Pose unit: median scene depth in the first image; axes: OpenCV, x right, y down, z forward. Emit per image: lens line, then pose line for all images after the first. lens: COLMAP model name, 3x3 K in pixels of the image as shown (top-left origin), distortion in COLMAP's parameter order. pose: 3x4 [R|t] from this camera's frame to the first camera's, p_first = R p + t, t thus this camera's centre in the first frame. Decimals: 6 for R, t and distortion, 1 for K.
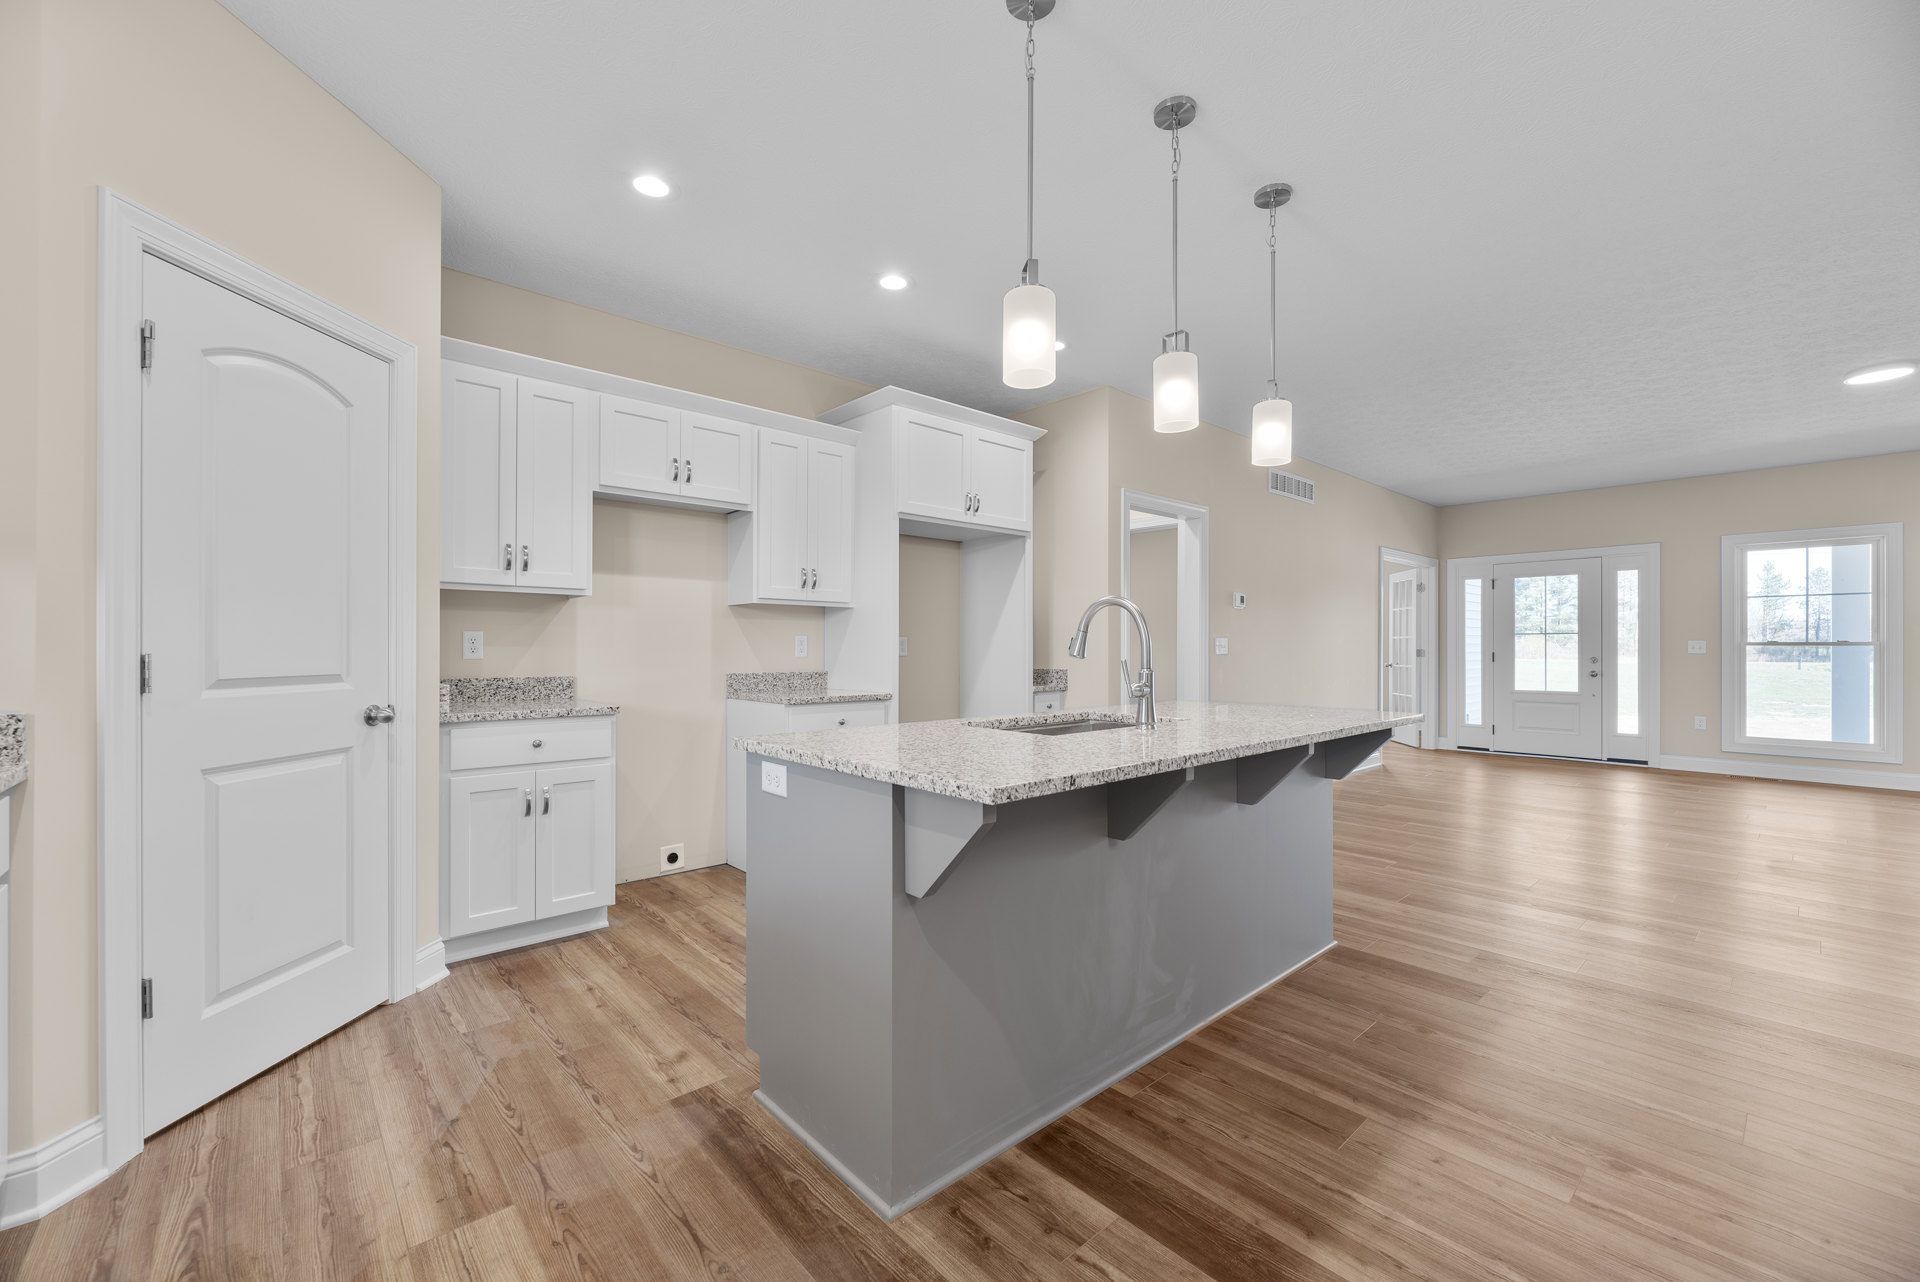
lens RADIAL K [[772.9, 0, 958.7], [0, 772.9, 646.9], [0, 0, 1]] dist [0.012683, -0.000237]
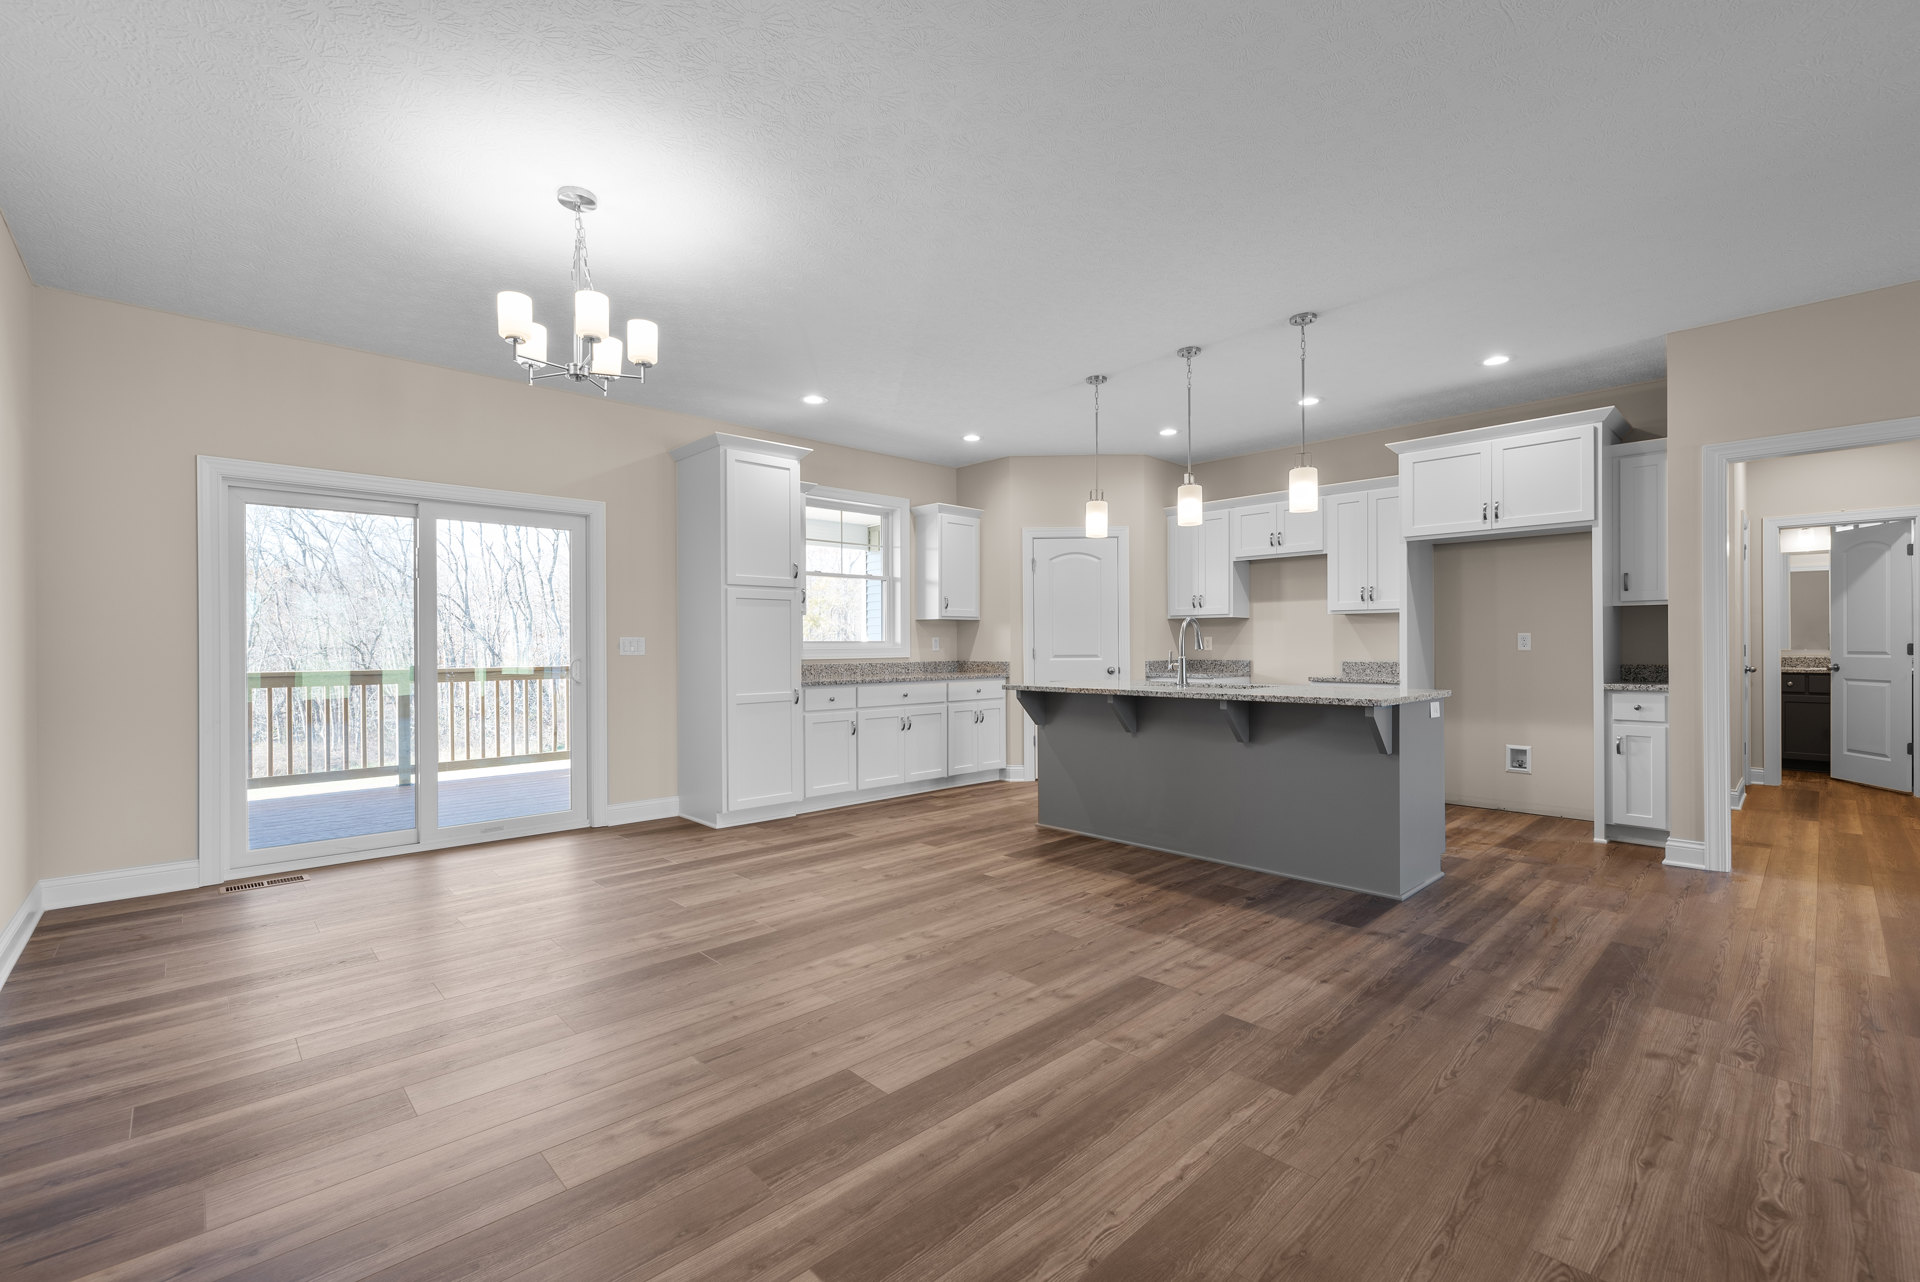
lens RADIAL K [[819.2, 0, 960.3], [0, 819.2, 645.8], [0, 0, 1]] dist [-0.000193, -0.000020]
pose [[0.021492, -0.001010, -0.999769, 1.514771], [0.007757, 0.999970, -0.000844, -0.000268], [0.999739, -0.007737, 0.021499, 0.286289]]
